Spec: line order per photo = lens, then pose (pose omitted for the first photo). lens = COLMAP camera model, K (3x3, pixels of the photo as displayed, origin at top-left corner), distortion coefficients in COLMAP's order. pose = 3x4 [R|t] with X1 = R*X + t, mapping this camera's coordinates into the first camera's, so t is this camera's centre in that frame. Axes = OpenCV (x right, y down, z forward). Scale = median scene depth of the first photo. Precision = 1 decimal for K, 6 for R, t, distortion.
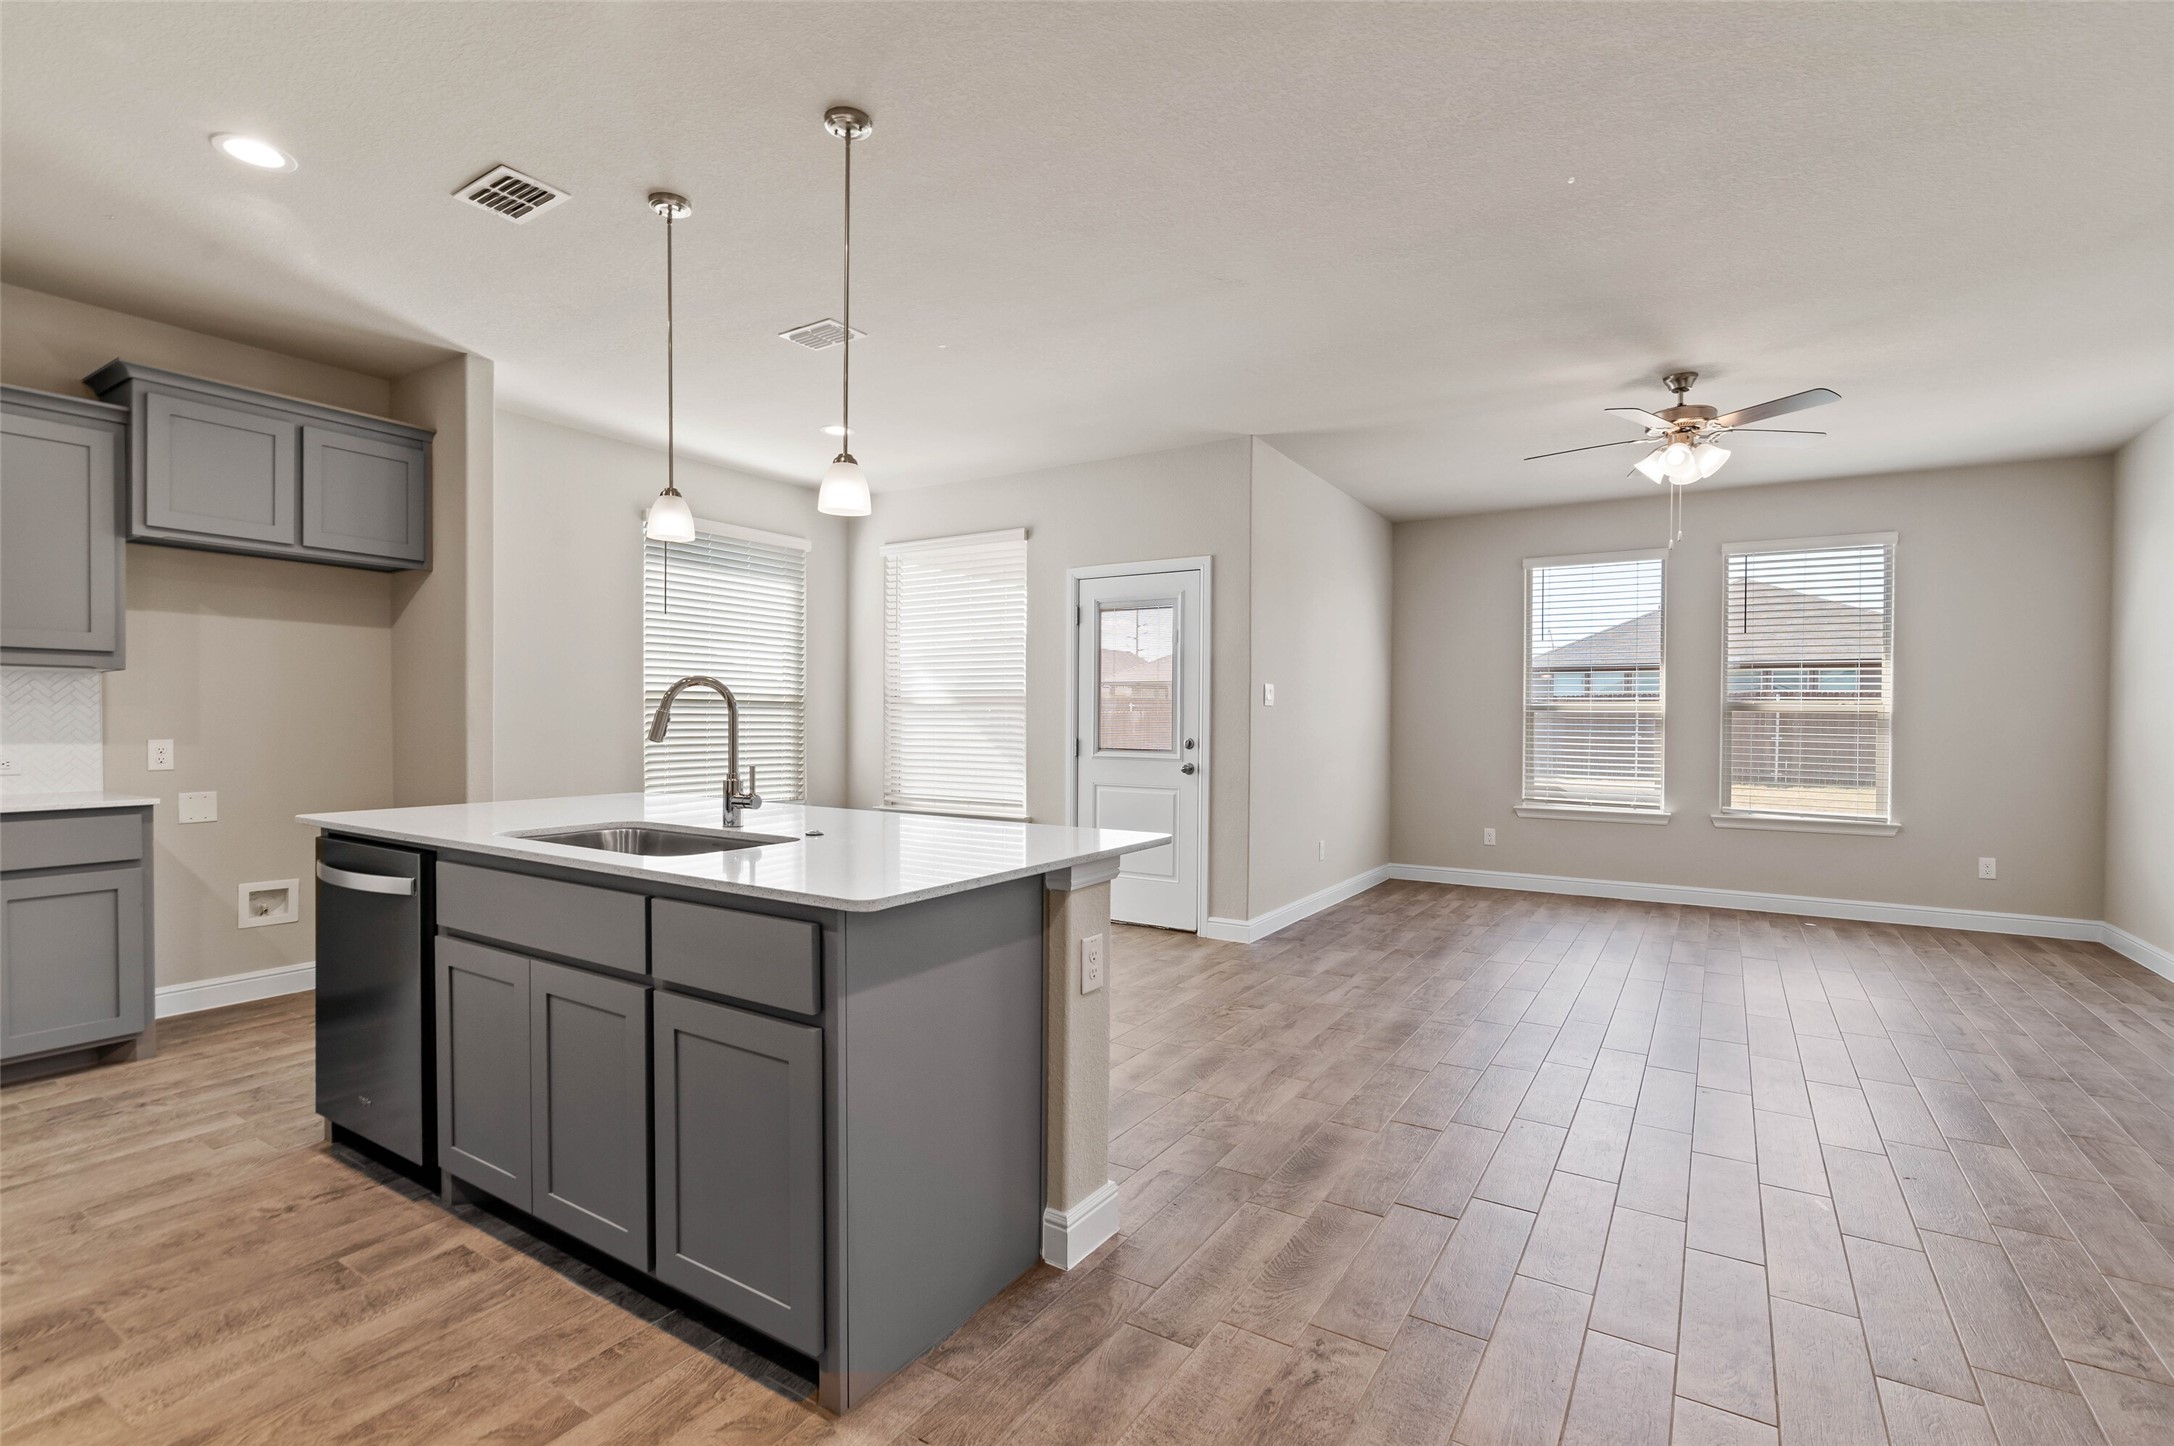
lens RADIAL K [[1003.9, 0, 1084.1], [0, 1003.9, 725.8], [0, 0, 1]] dist [-0.010401, 0.001724]
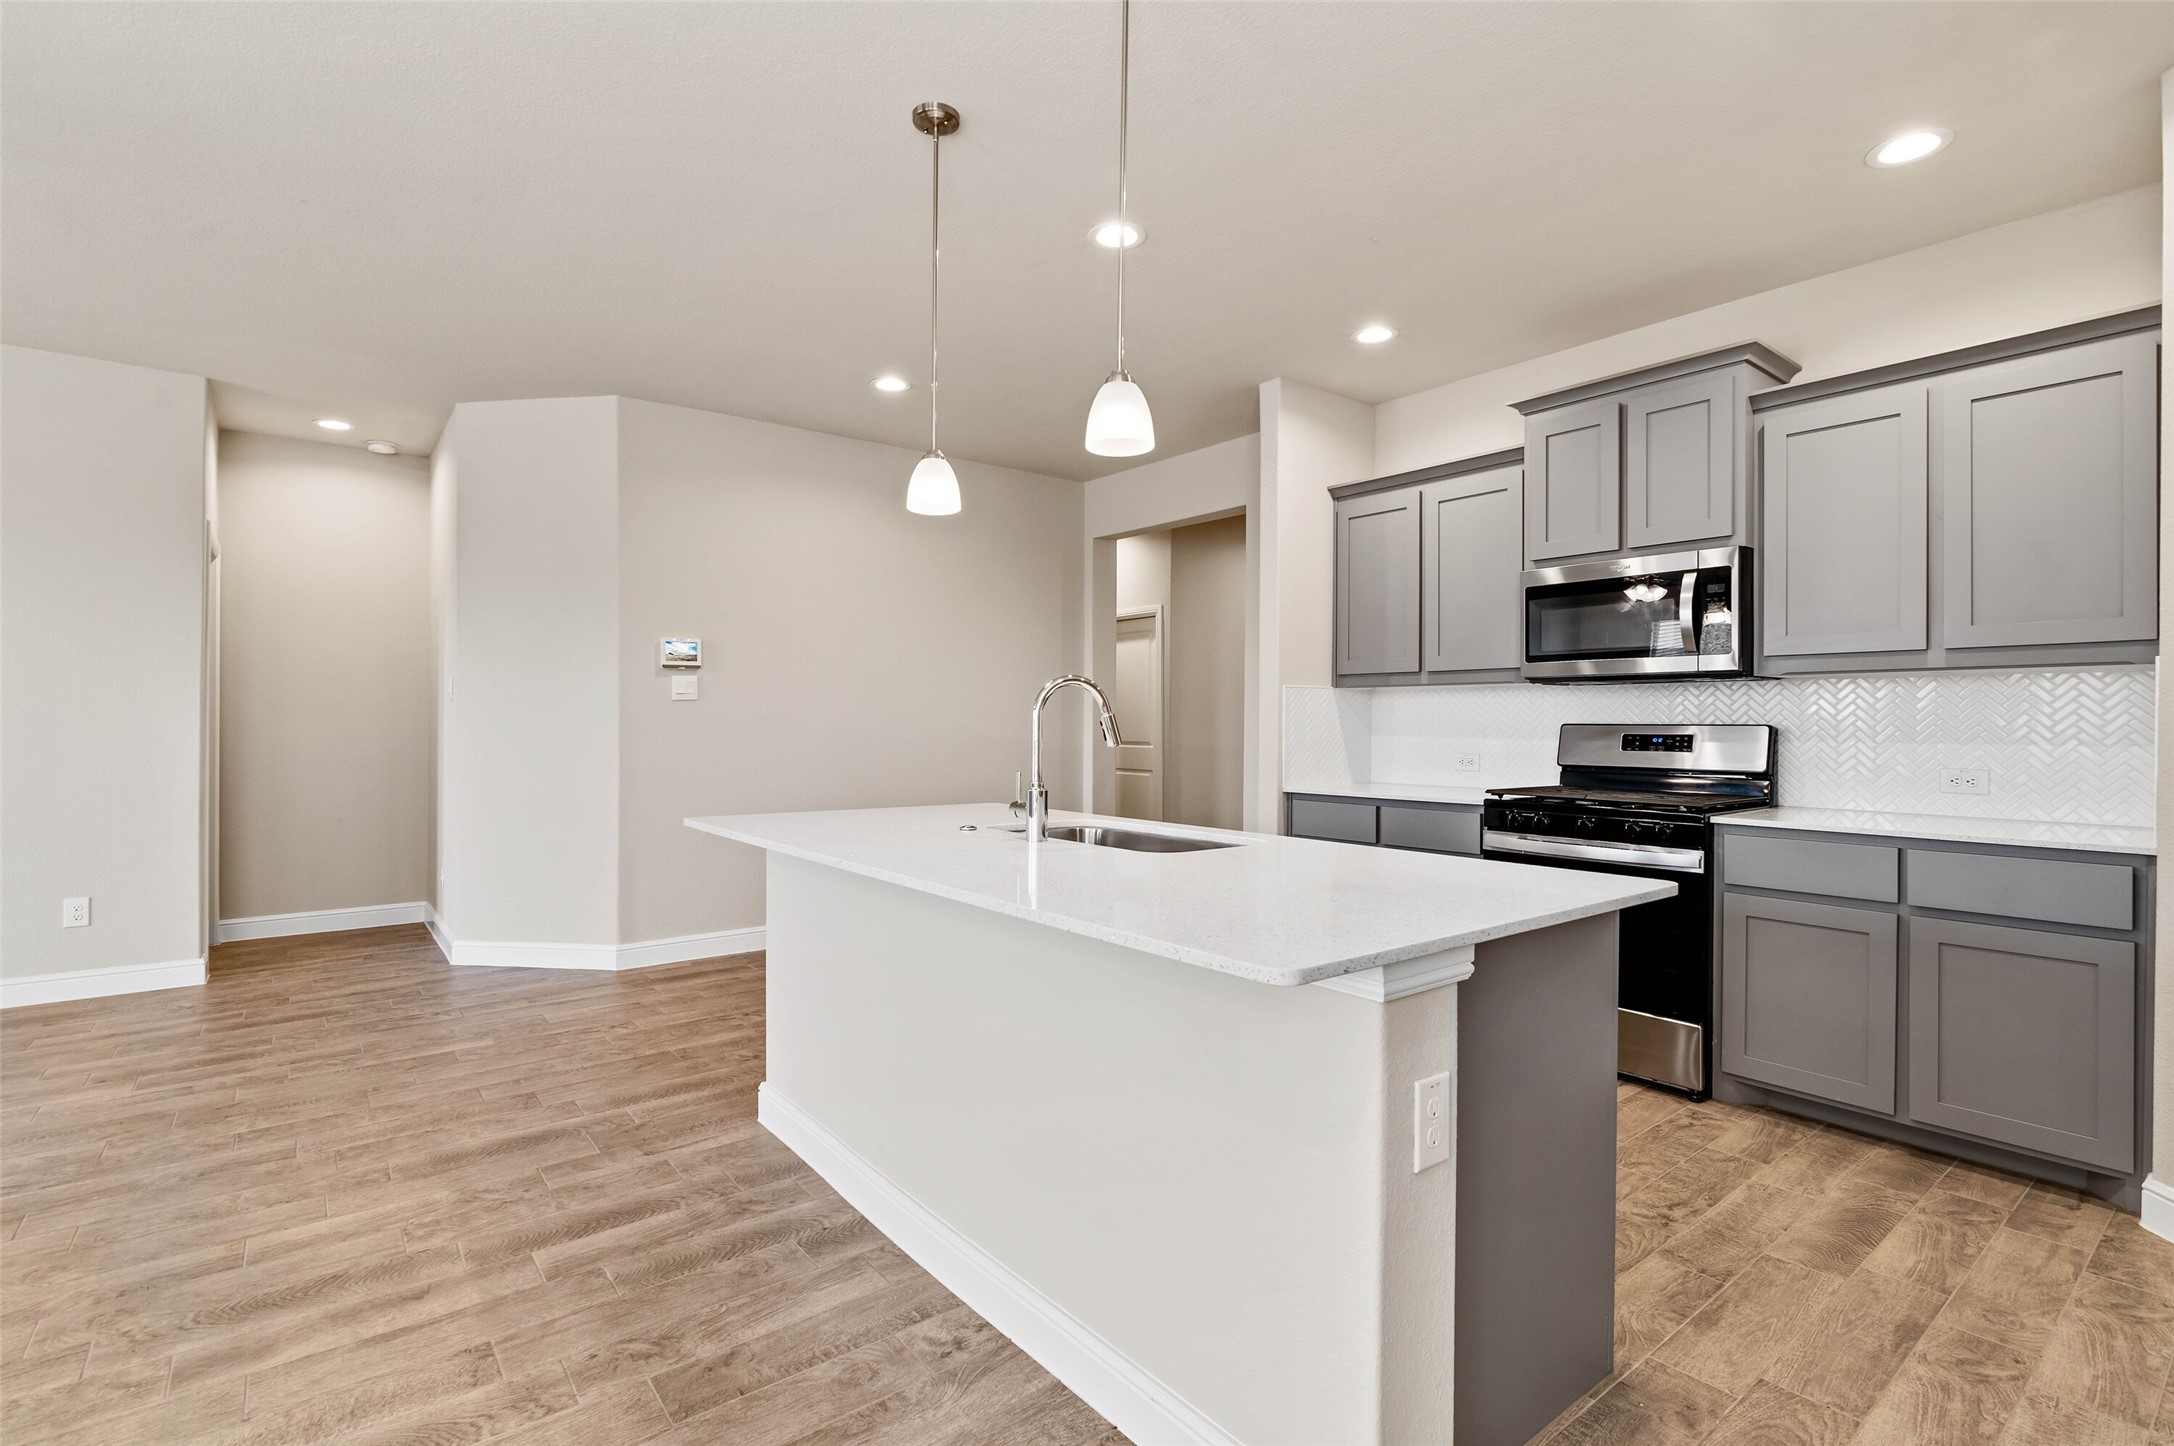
lens RADIAL K [[1003.9, 0, 1081.4], [0, 1003.9, 721.7], [0, 0, 1]] dist [-0.010401, 0.001724]
pose [[-0.944672, -0.010662, 0.327843, -0.321433], [-0.008333, 0.999929, 0.008509, -0.007170], [-0.327910, 0.005306, -0.944694, 0.867738]]
